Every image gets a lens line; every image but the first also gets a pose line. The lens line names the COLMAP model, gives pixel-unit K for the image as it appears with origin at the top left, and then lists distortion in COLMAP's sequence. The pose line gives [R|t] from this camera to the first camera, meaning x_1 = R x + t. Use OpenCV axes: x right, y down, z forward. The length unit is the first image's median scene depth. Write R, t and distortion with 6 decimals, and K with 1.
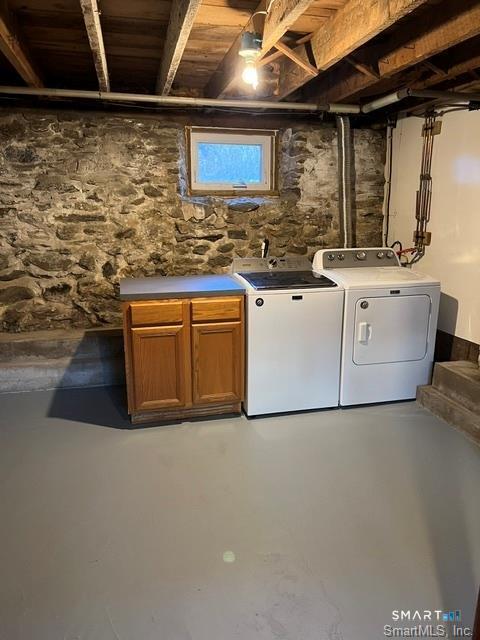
lens RADIAL K [[480.4, 0, 237.8], [0, 480.4, 316.6], [0, 0, 1]] dist [0.053783, -0.058756]
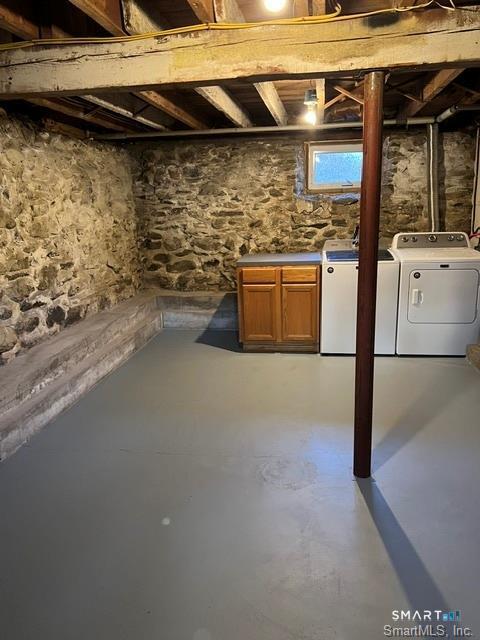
lens RADIAL K [[480.4, 0, 238.9], [0, 480.4, 324.3], [0, 0, 1]] dist [0.053783, -0.058756]
pose [[0.923243, 0.065831, -0.378535, 0.278709], [-0.056840, 0.997773, 0.034891, 0.075961], [0.379989, -0.010697, 0.924929, -0.327272]]
